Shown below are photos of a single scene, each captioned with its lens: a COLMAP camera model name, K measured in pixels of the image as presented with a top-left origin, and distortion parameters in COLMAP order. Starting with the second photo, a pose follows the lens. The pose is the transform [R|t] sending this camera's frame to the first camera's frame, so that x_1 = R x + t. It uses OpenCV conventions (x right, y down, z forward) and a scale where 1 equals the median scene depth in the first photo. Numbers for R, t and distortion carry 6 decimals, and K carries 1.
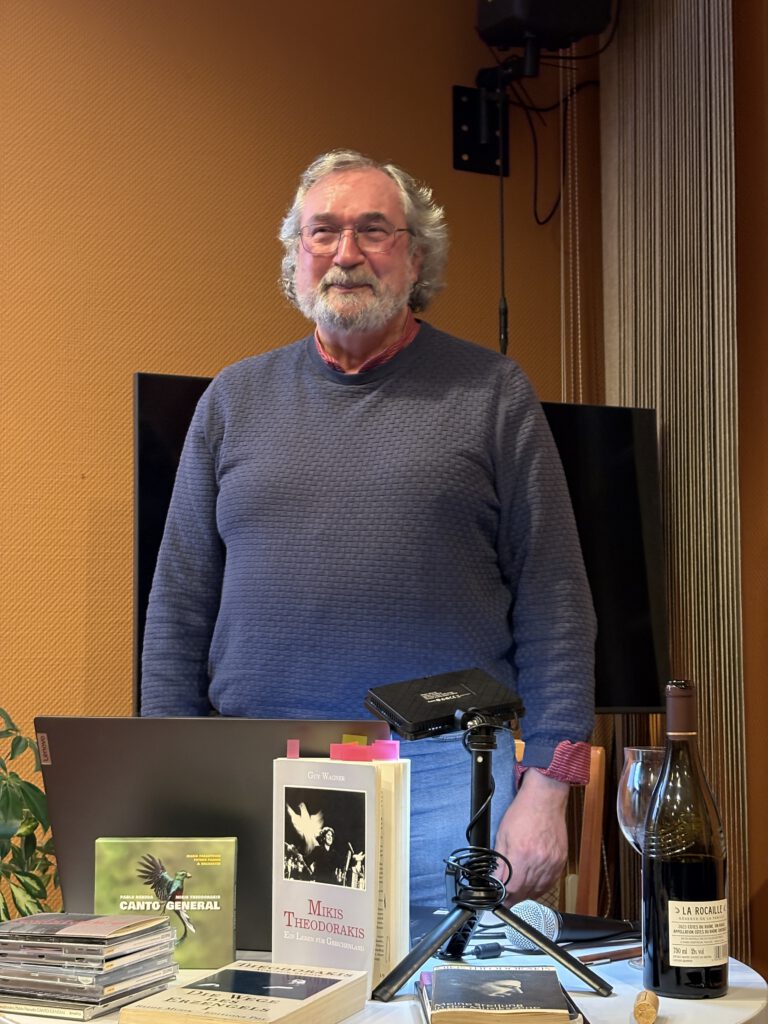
lens RADIAL K [[1549.4, 0, 384.0], [0, 1549.4, 512.0], [0, 0, 1]] dist [-0.182138, 0.038766]
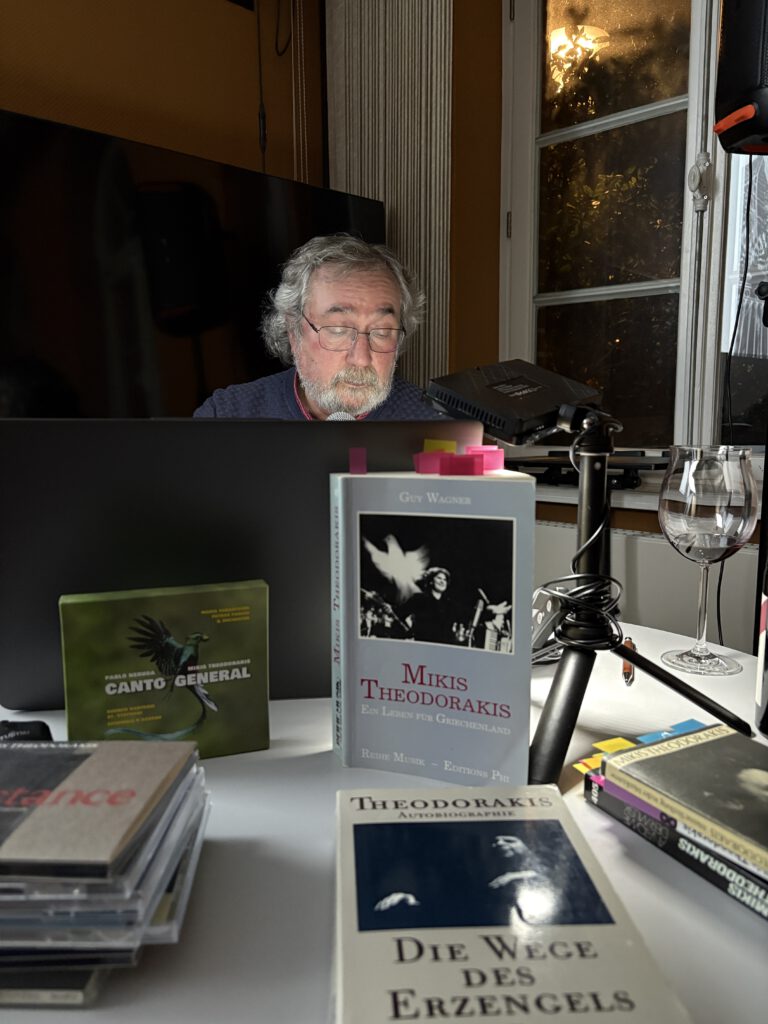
lens RADIAL K [[780.0, 0, 384.0], [0, 780.0, 512.0], [0, 0, 1]] dist [-0.001271, -0.001637]
pose [[0.929944, -0.058857, 0.362961, -0.187203], [-0.026338, 0.973908, 0.225410, 0.094839], [-0.366758, -0.219178, 0.904129, 0.665376]]
